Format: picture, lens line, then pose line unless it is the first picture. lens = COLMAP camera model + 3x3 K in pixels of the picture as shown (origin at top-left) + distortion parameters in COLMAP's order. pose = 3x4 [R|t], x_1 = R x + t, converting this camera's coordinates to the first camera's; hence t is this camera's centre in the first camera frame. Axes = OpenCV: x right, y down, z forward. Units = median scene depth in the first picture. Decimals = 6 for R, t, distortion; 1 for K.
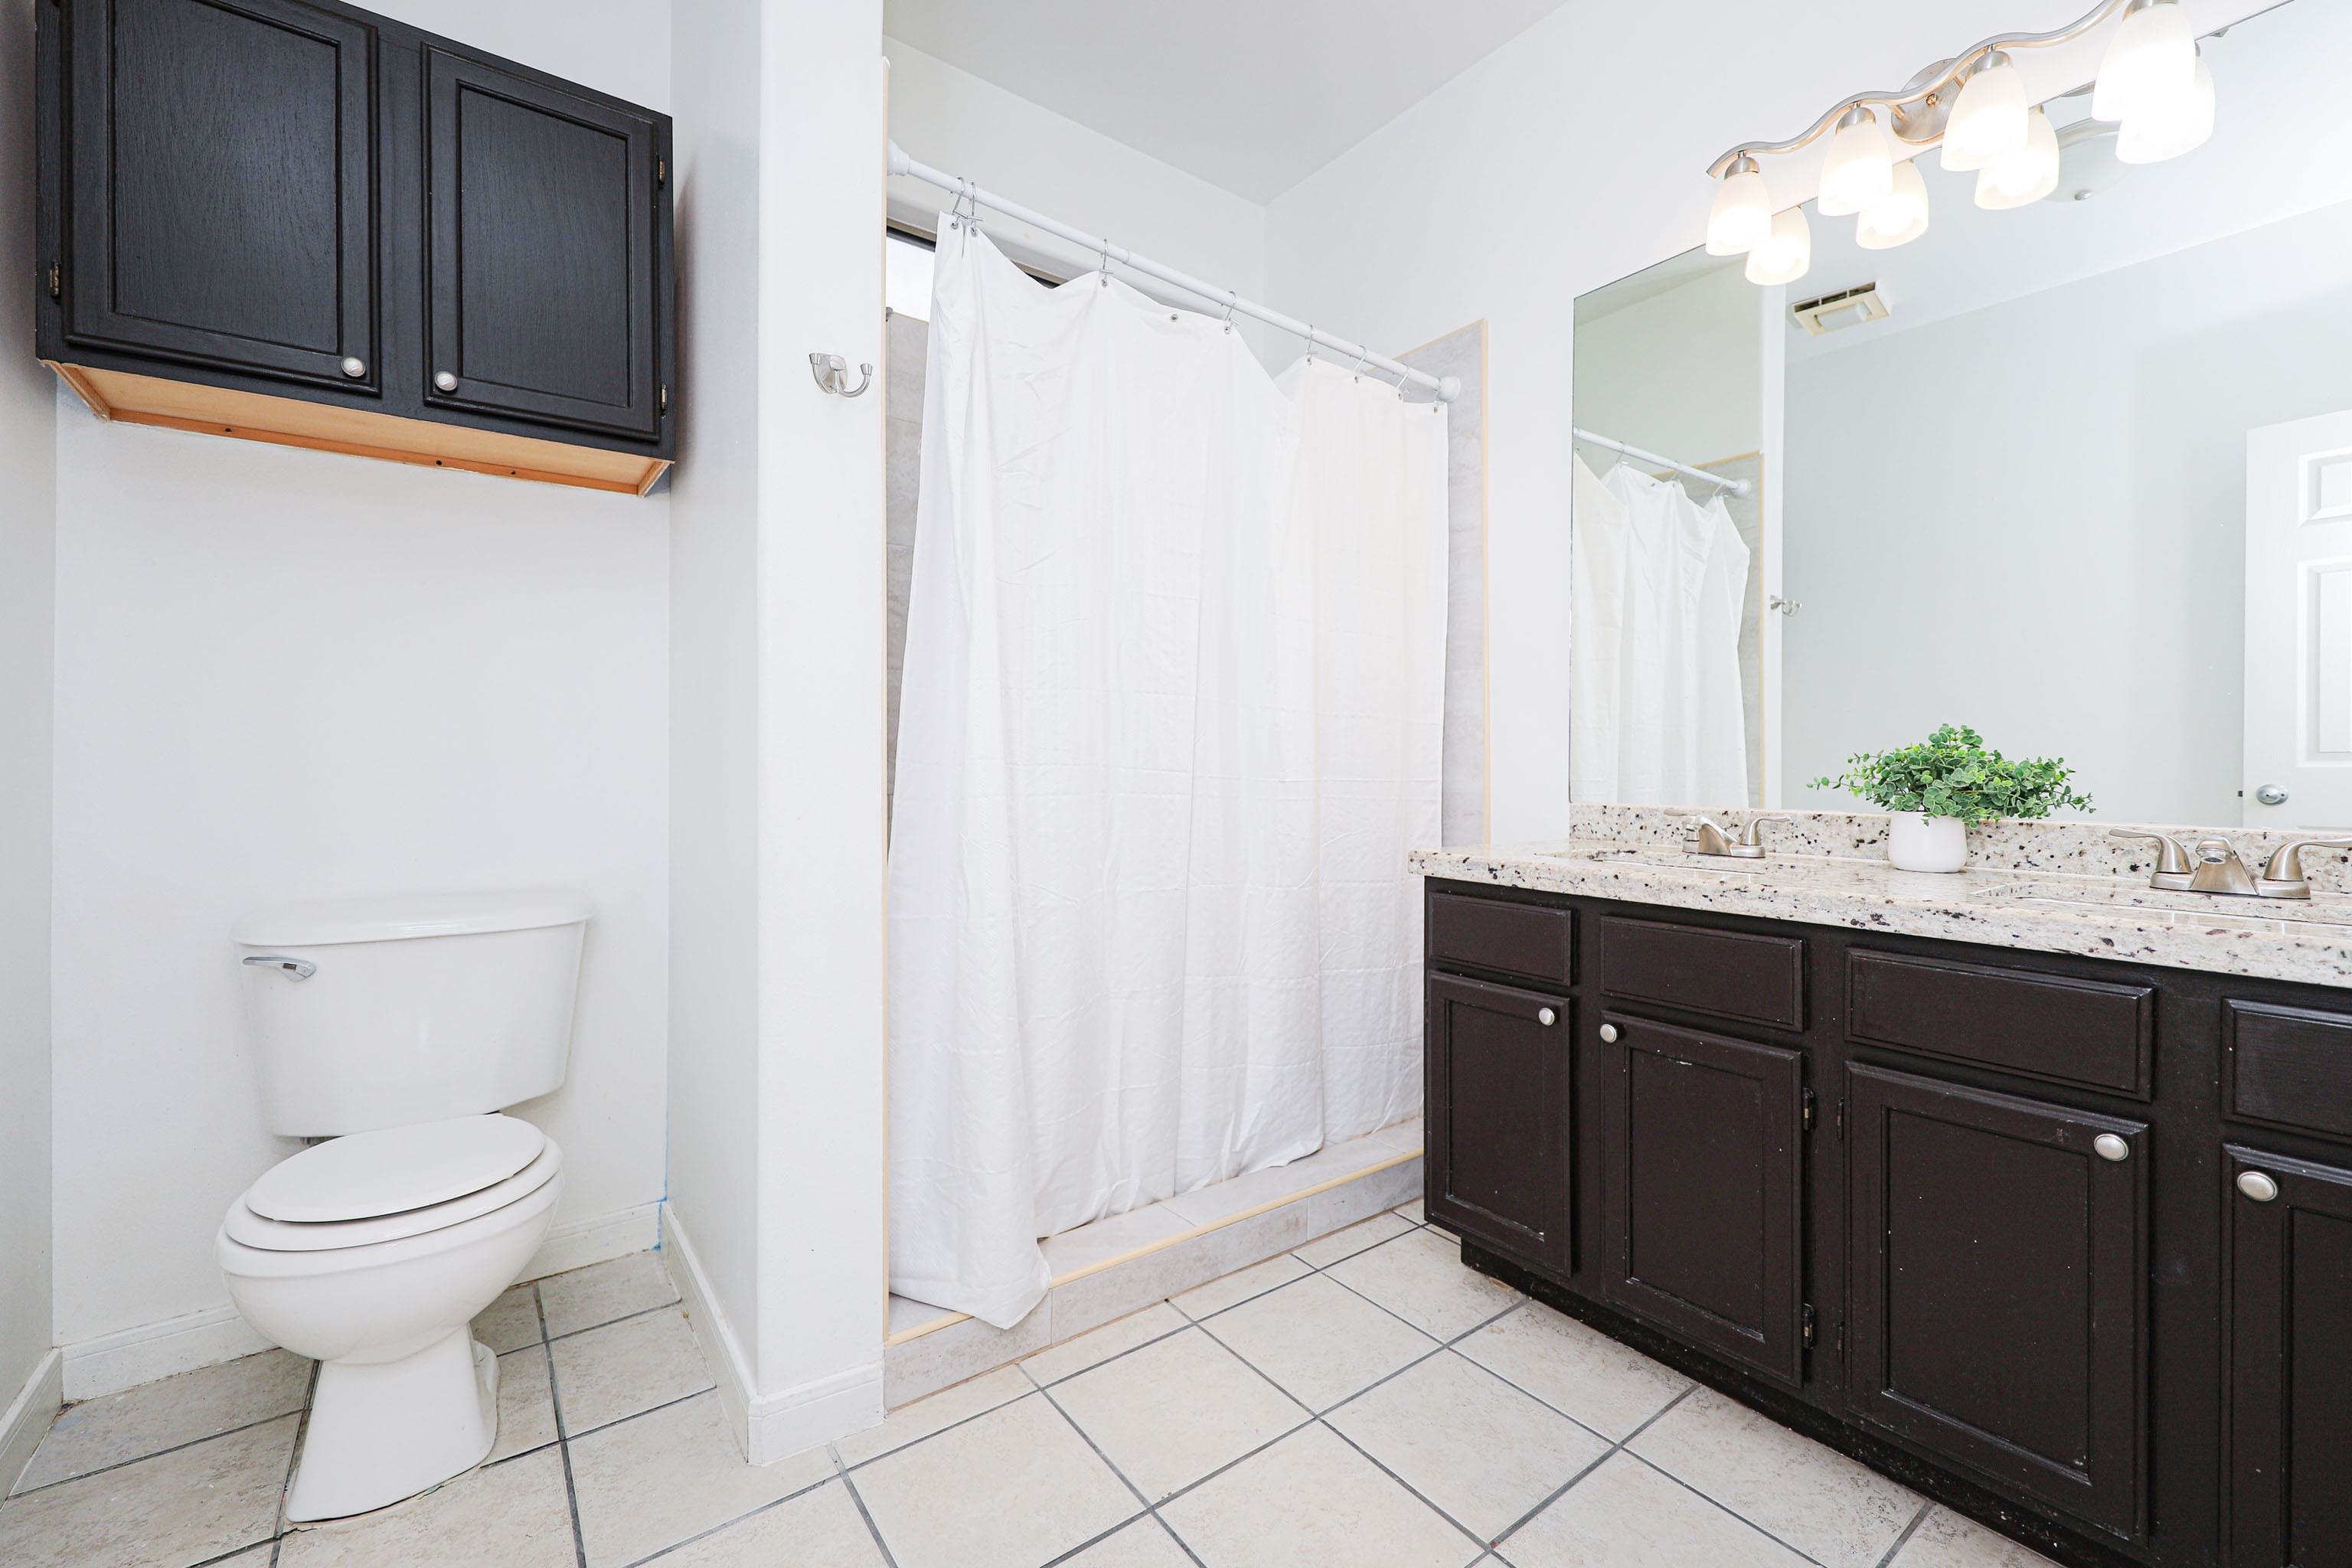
lens RADIAL K [[961.2, 0, 1177.3], [0, 961.2, 740.8], [0, 0, 1]] dist [-0.030011, 0.000171]
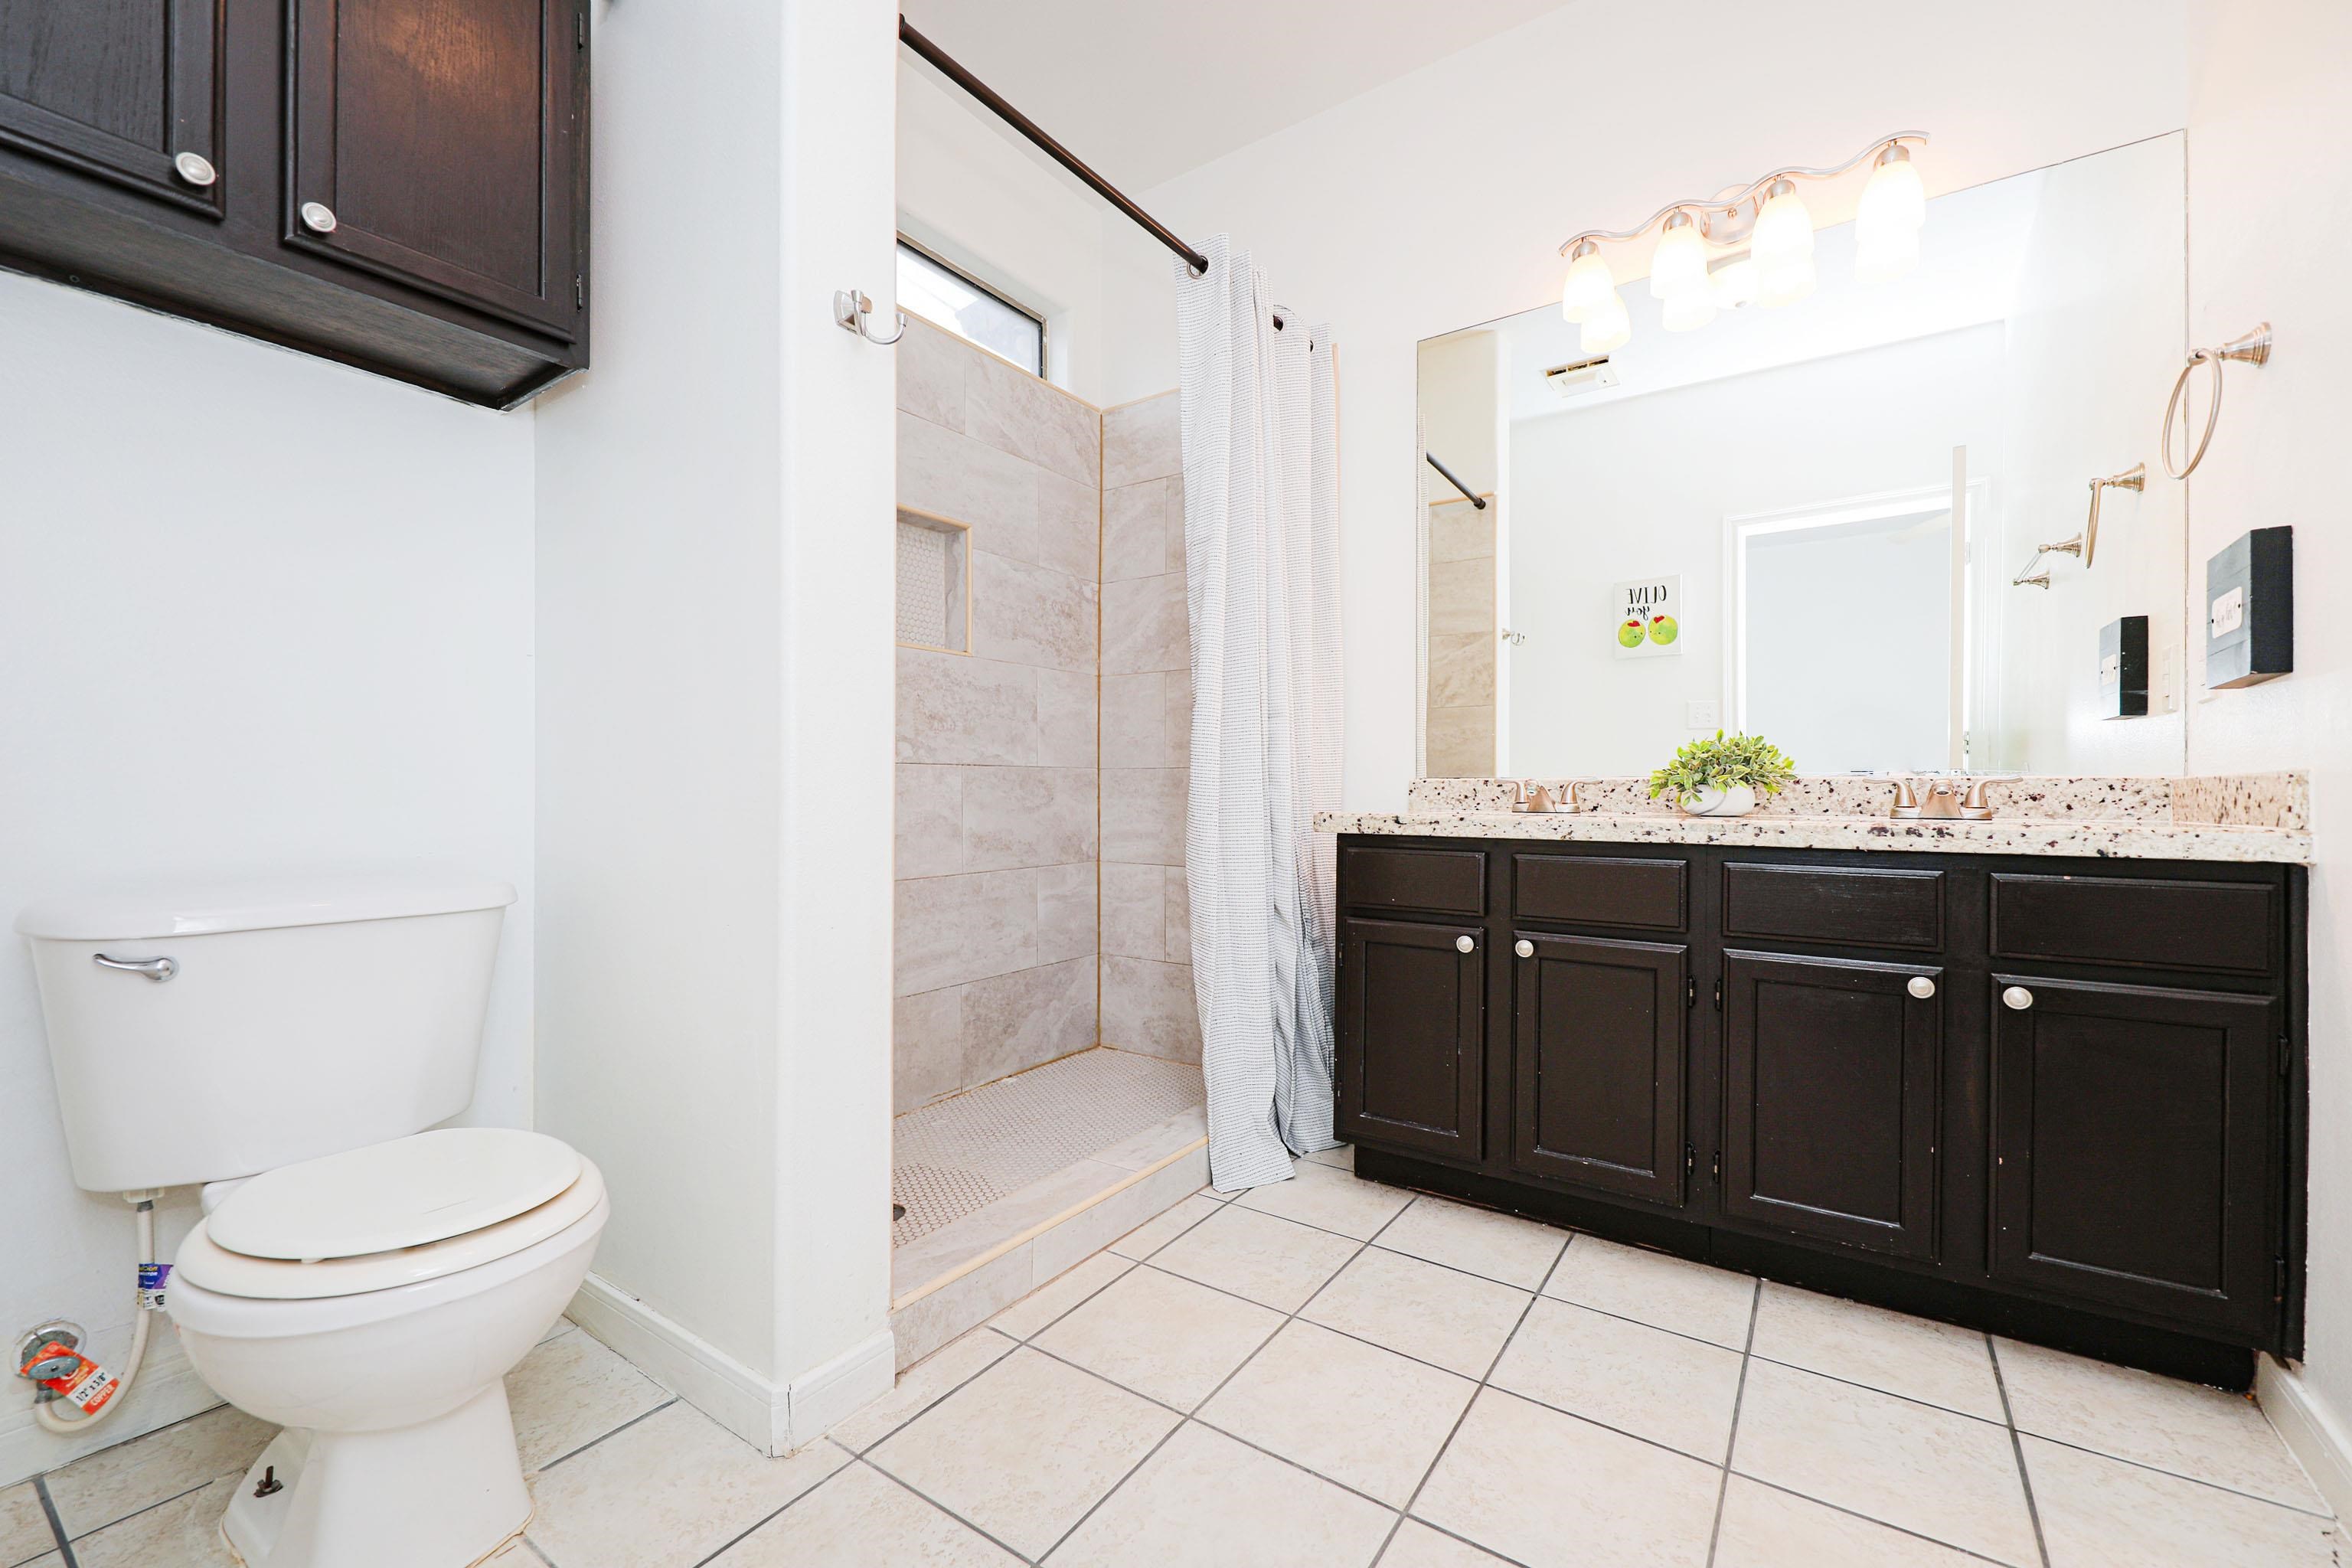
lens RADIAL K [[946.3, 0, 1186.8], [0, 946.3, 779.9], [0, 0, 1]] dist [0.000960, -0.000236]
pose [[0.942934, -0.004120, 0.332954, -0.357102], [-0.005554, 0.999590, 0.028100, 0.055914], [-0.332934, -0.028346, 0.942524, 0.003868]]
